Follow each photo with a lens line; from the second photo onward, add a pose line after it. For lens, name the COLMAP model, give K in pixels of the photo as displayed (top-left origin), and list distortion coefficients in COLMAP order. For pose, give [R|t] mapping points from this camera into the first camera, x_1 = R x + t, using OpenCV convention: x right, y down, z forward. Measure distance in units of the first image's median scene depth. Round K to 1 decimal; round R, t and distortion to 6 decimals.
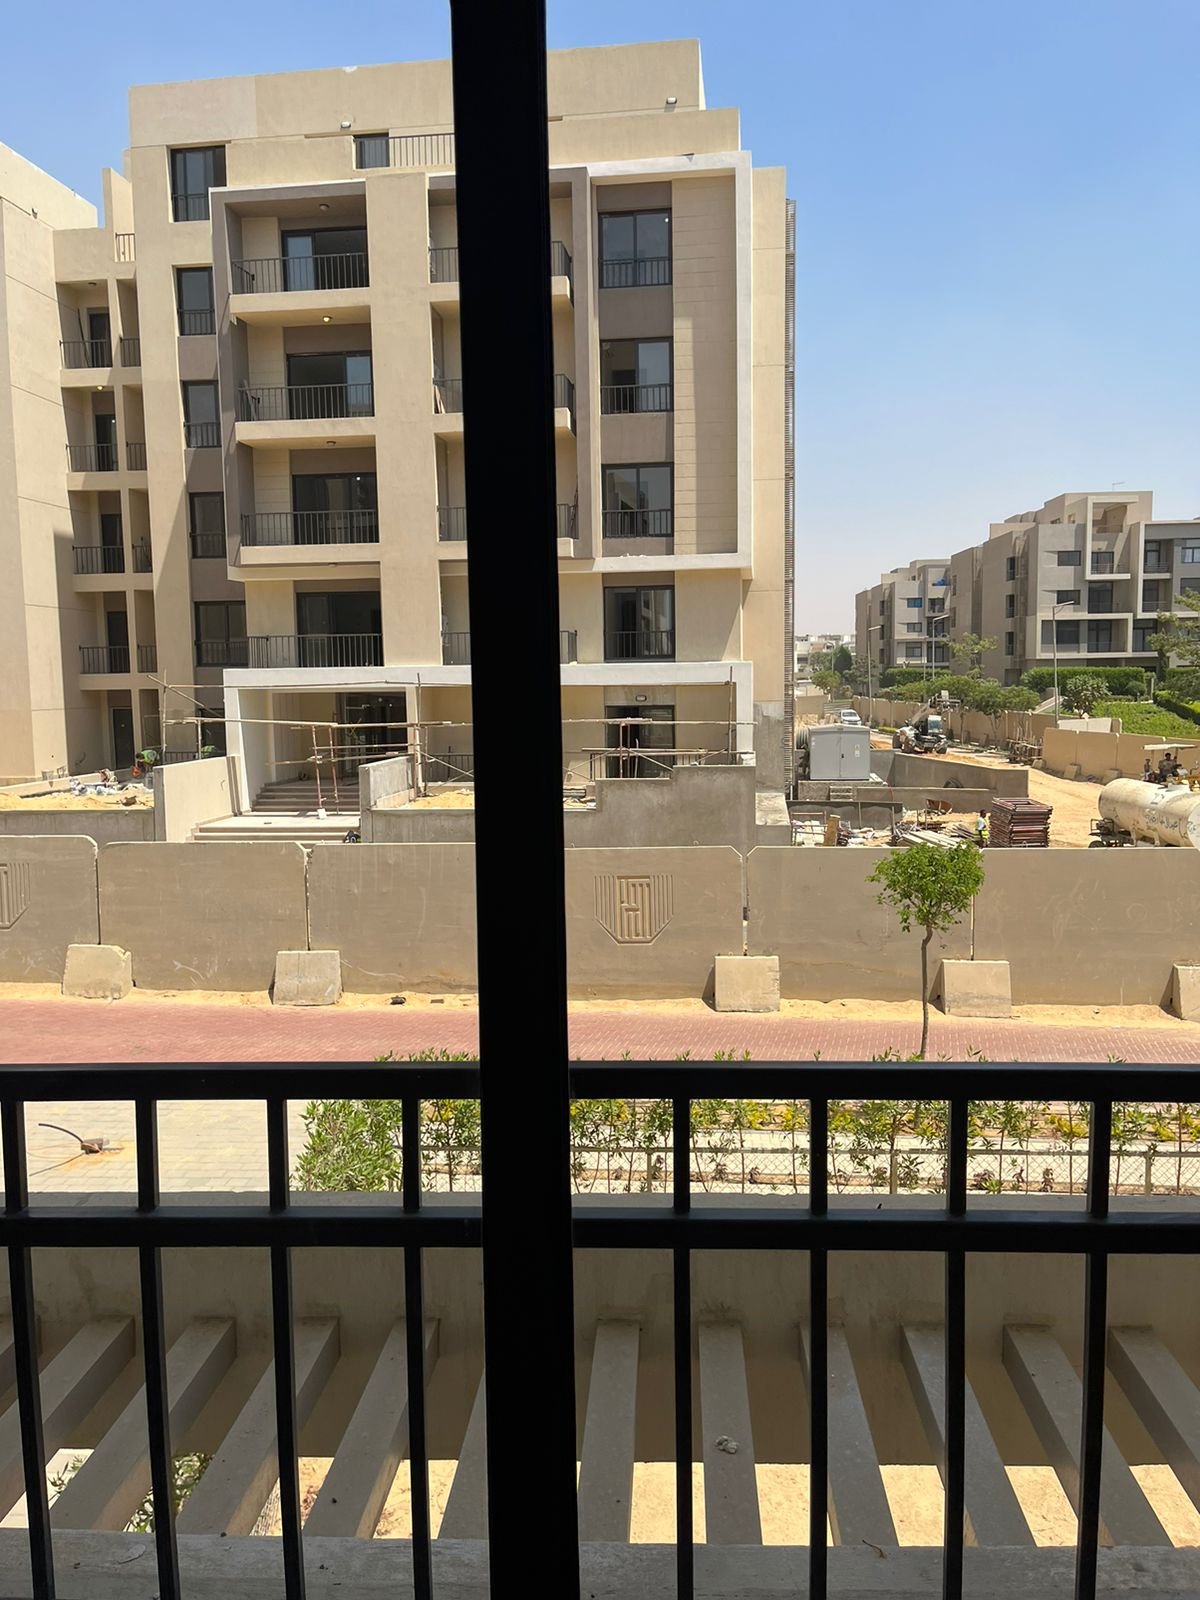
lens RADIAL K [[1192.1, 0, 618.7], [0, 1192.1, 784.5], [0, 0, 1]] dist [0.051870, -0.061793]
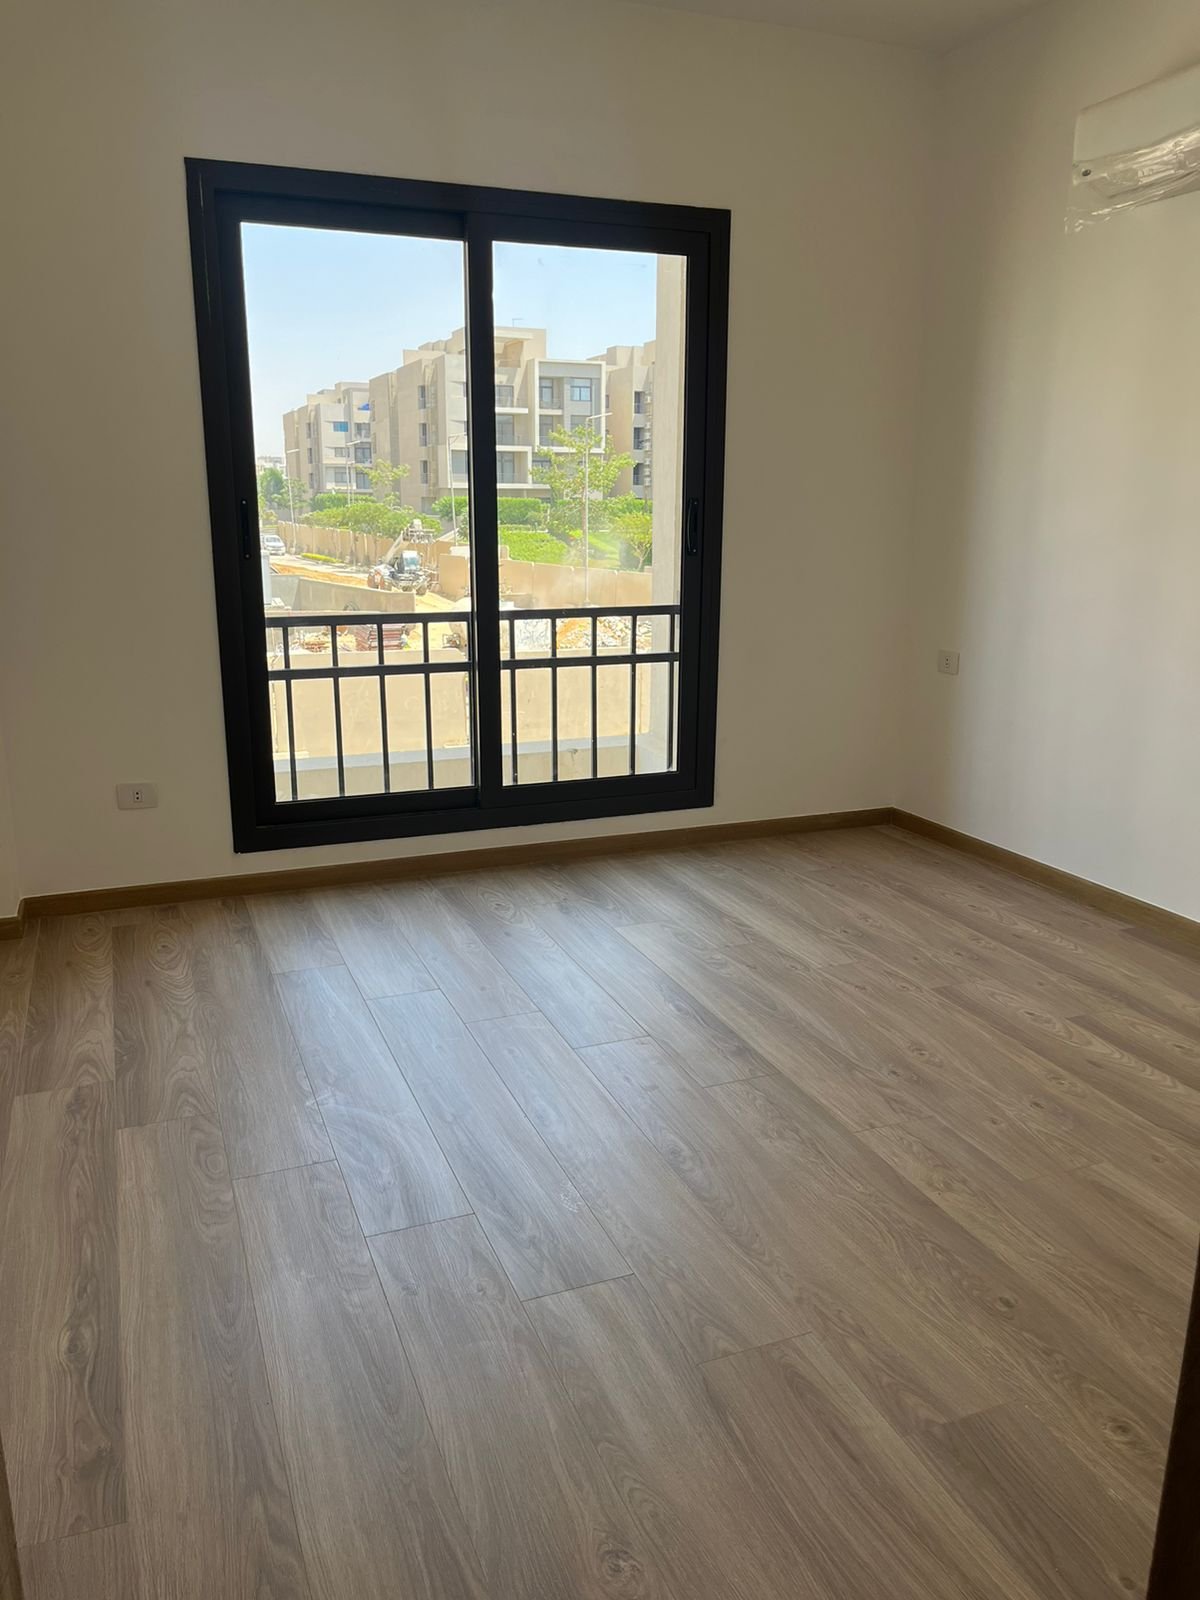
lens RADIAL K [[1192.1, 0, 593.9], [0, 1192.1, 786.8], [0, 0, 1]] dist [0.051870, -0.061793]
pose [[0.913827, -0.076223, 0.398885, 0.070474], [0.018649, 0.989068, 0.146275, 0.009917], [-0.405674, -0.126231, 0.905259, -0.096056]]
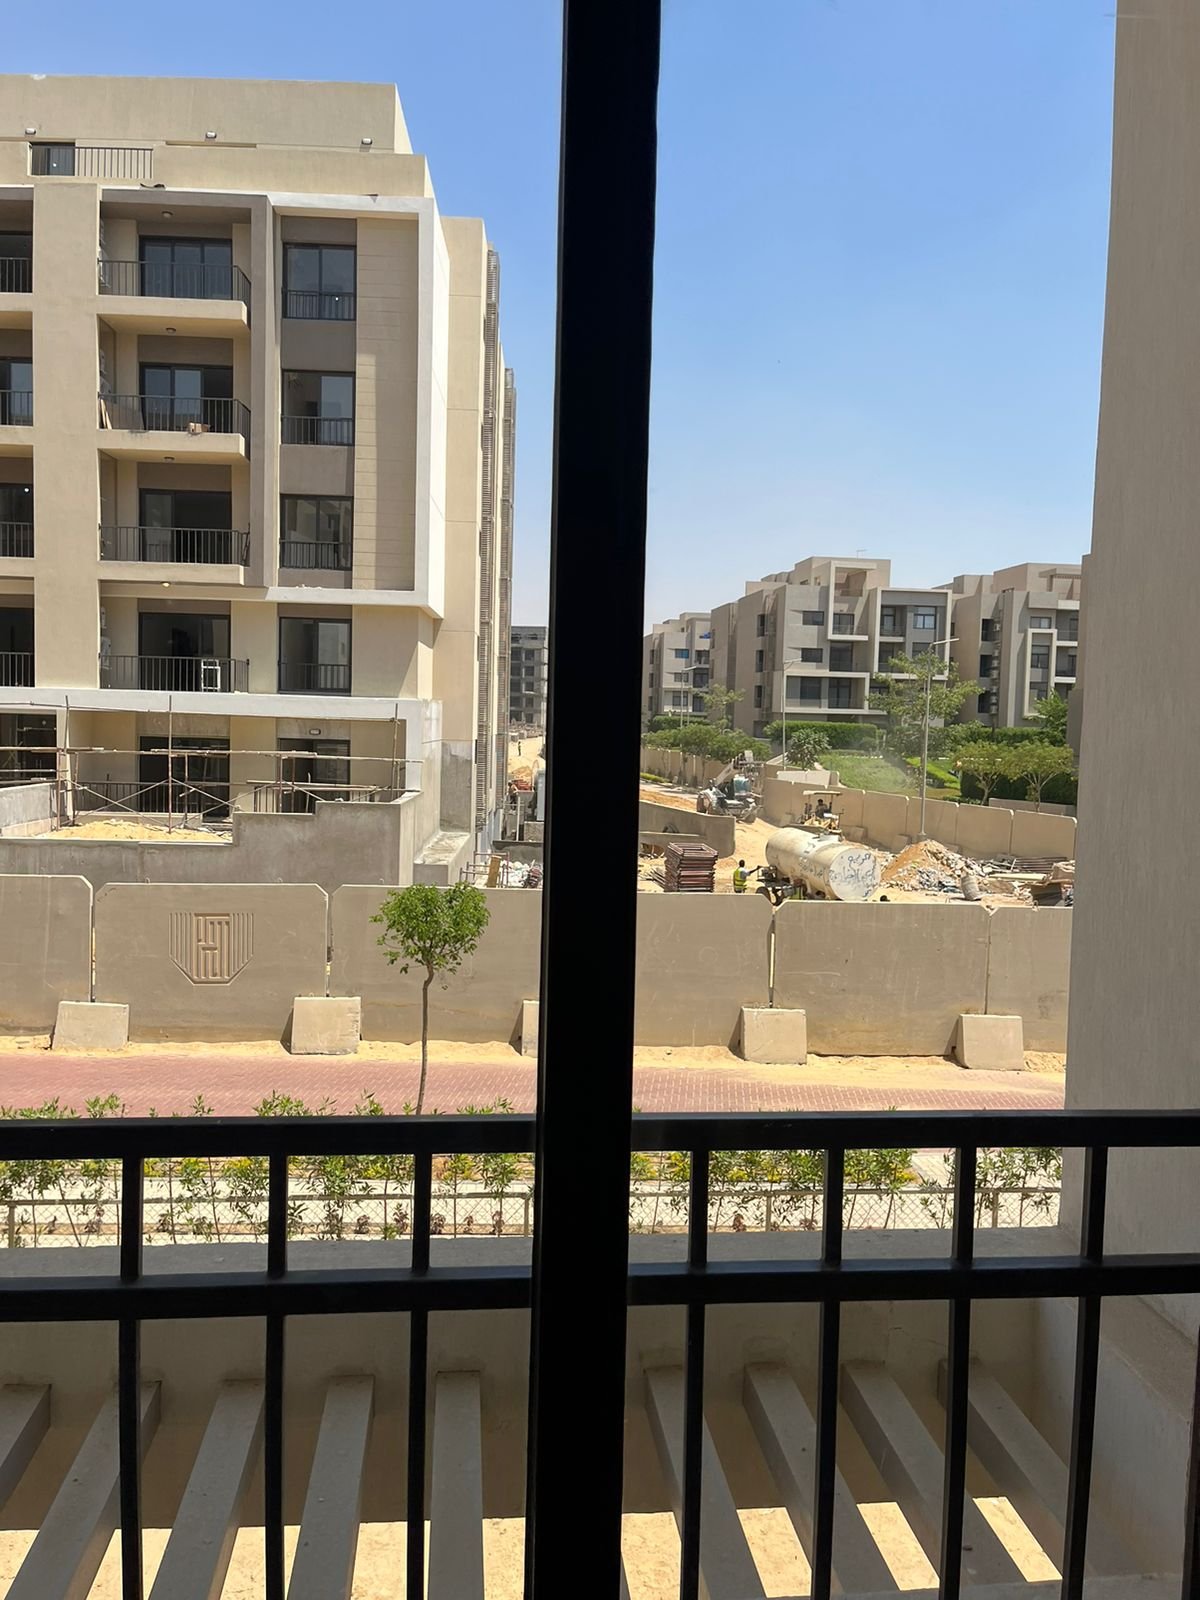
lens RADIAL K [[1192.1, 0, 597.9], [0, 1192.1, 779.4], [0, 0, 1]] dist [0.051870, -0.061793]
pose [[0.988762, 0.034055, 0.145565, 0.110424], [-0.028516, 0.998794, -0.039971, -0.000701], [-0.146751, 0.035371, 0.988541, -0.004260]]
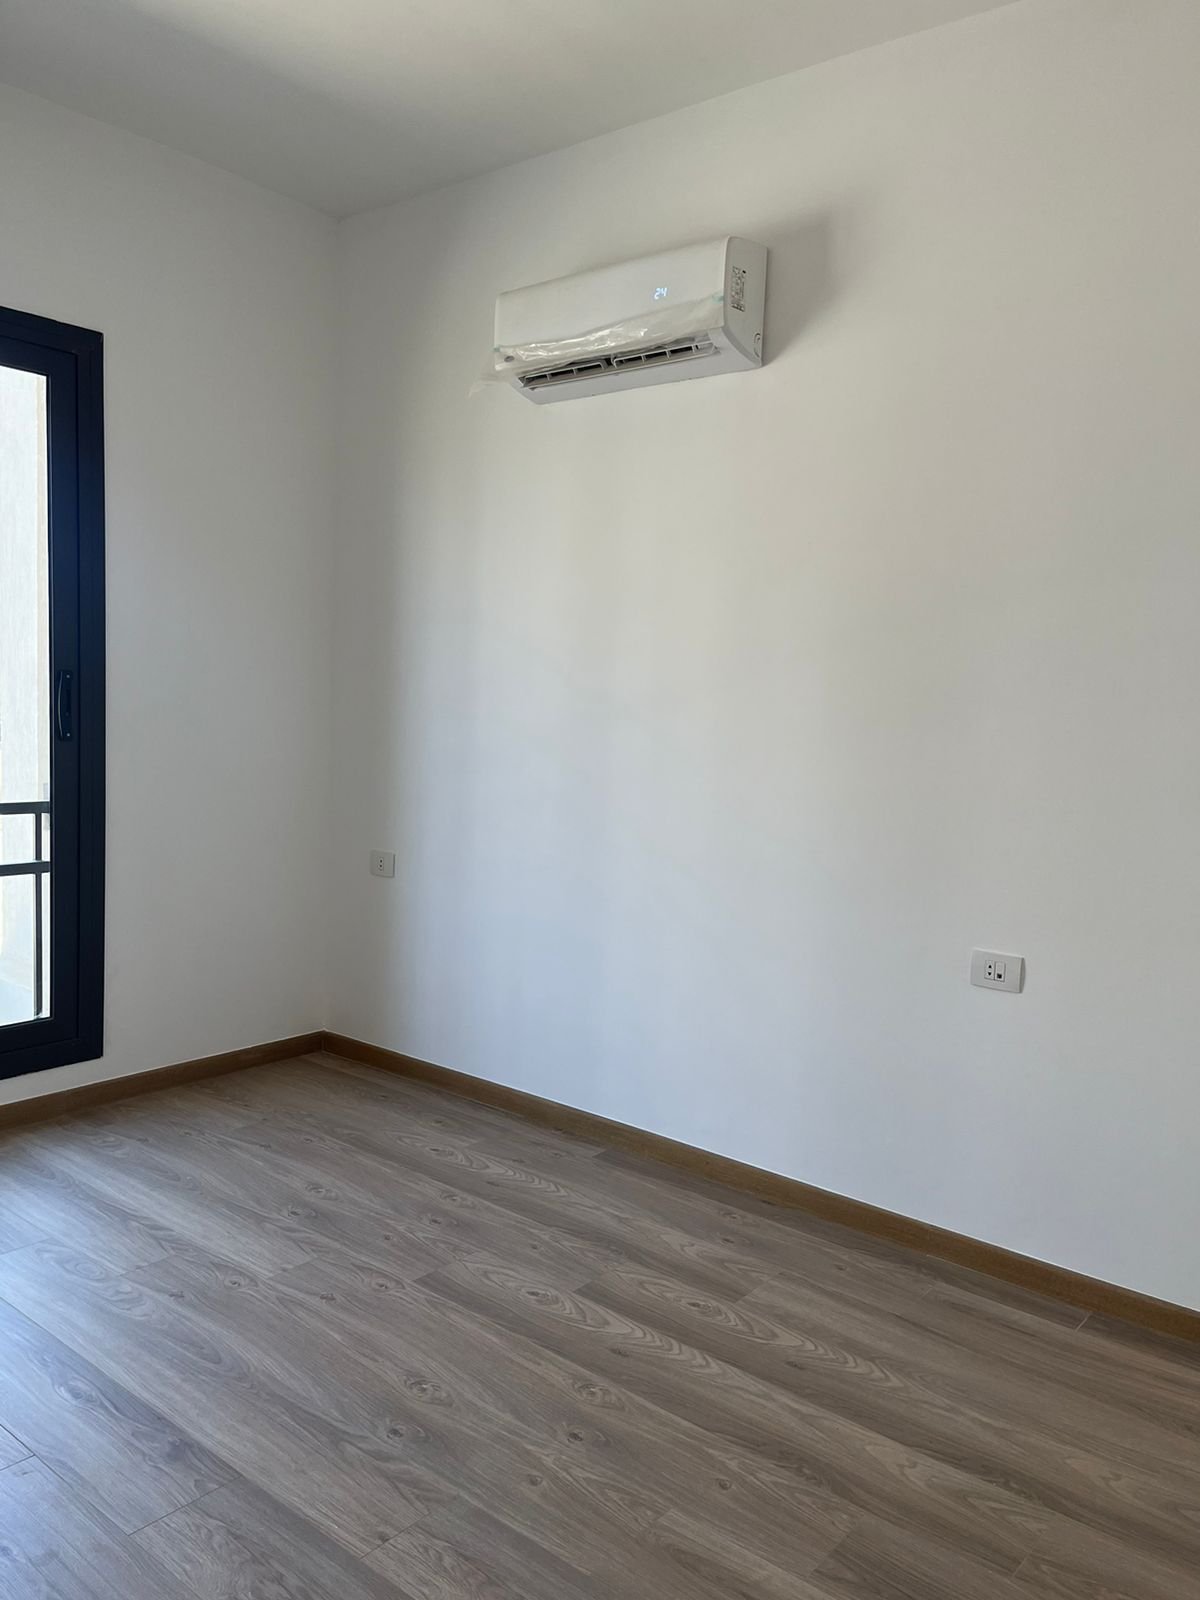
lens RADIAL K [[1214.1, 0, 570.5], [0, 1214.1, 795.2], [0, 0, 1]] dist [0.099499, -0.057676]
pose [[0.610811, -0.027428, 0.791301, 0.074880], [0.022377, 0.999599, 0.017376, 0.008512], [-0.791460, 0.007093, 0.611179, -0.083183]]
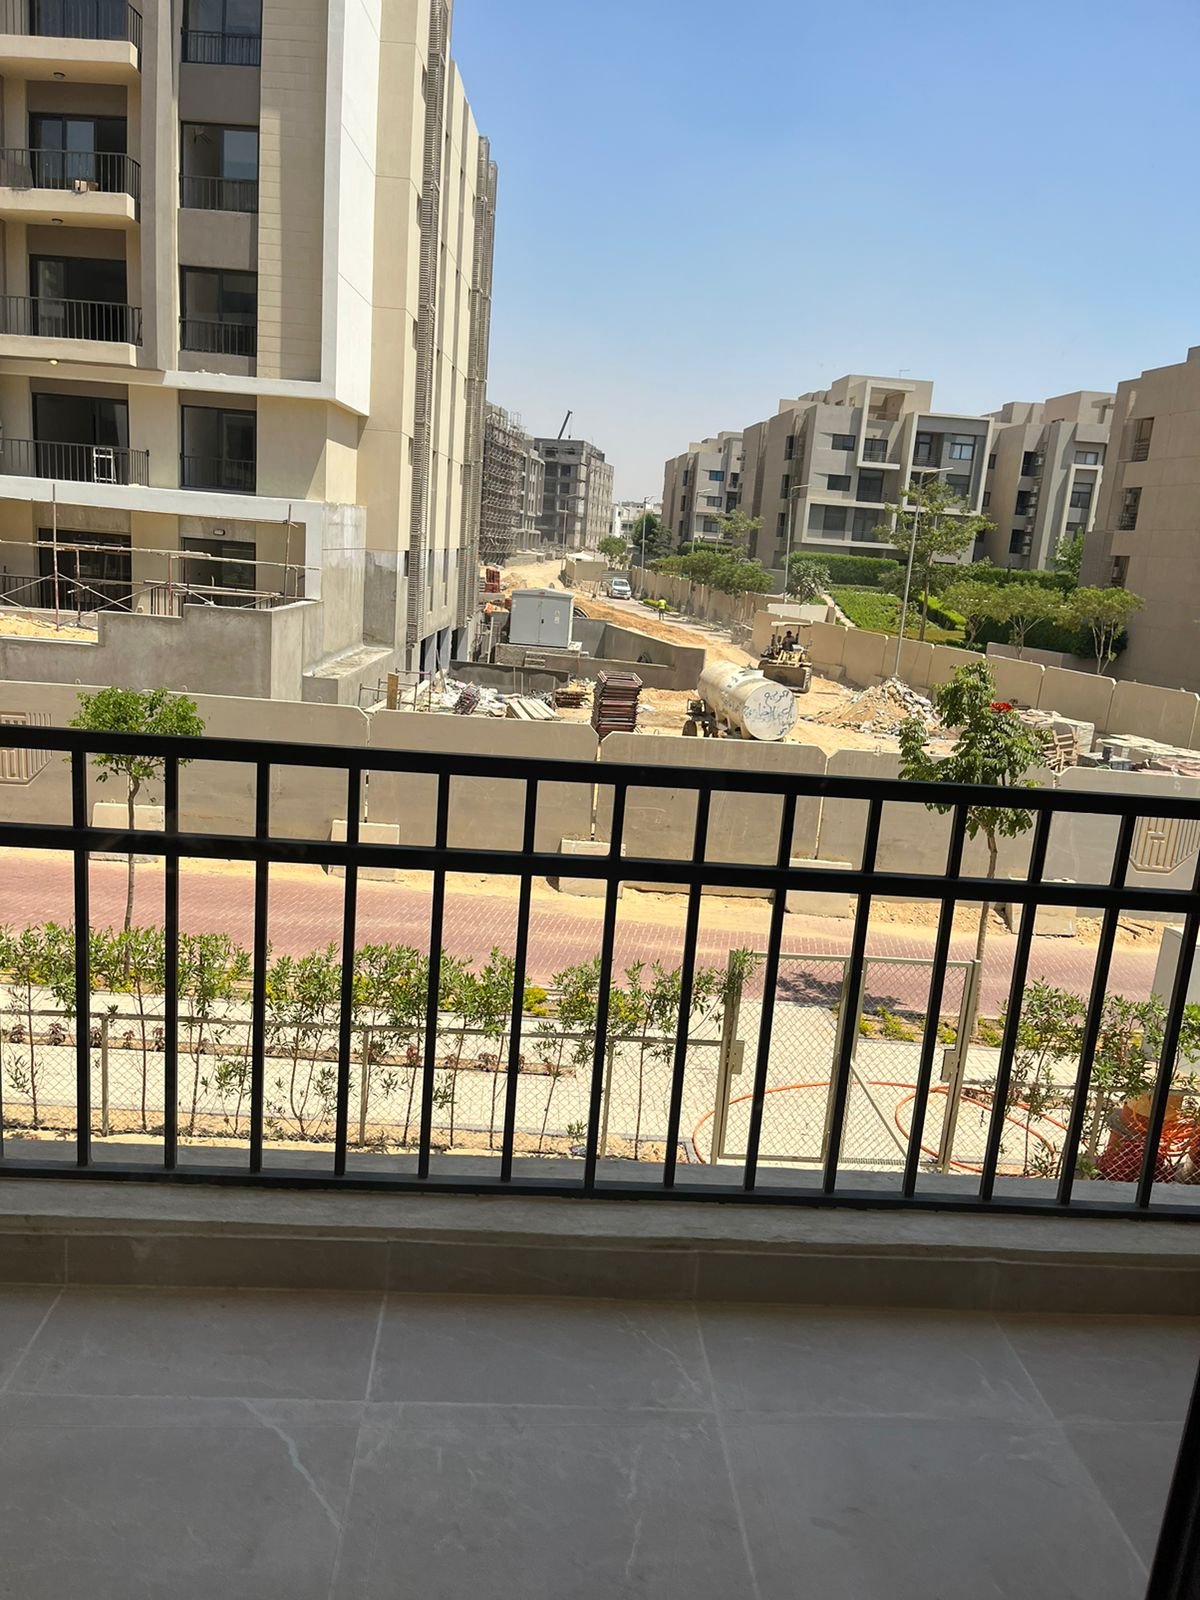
lens RADIAL K [[1192.1, 0, 613.9], [0, 1192.1, 802.1], [0, 0, 1]] dist [0.051870, -0.061793]
pose [[0.990761, 0.064366, 0.119368, 0.233693], [-0.079134, 0.989194, 0.123425, -0.003928], [-0.110134, -0.131731, 0.985148, 0.011480]]
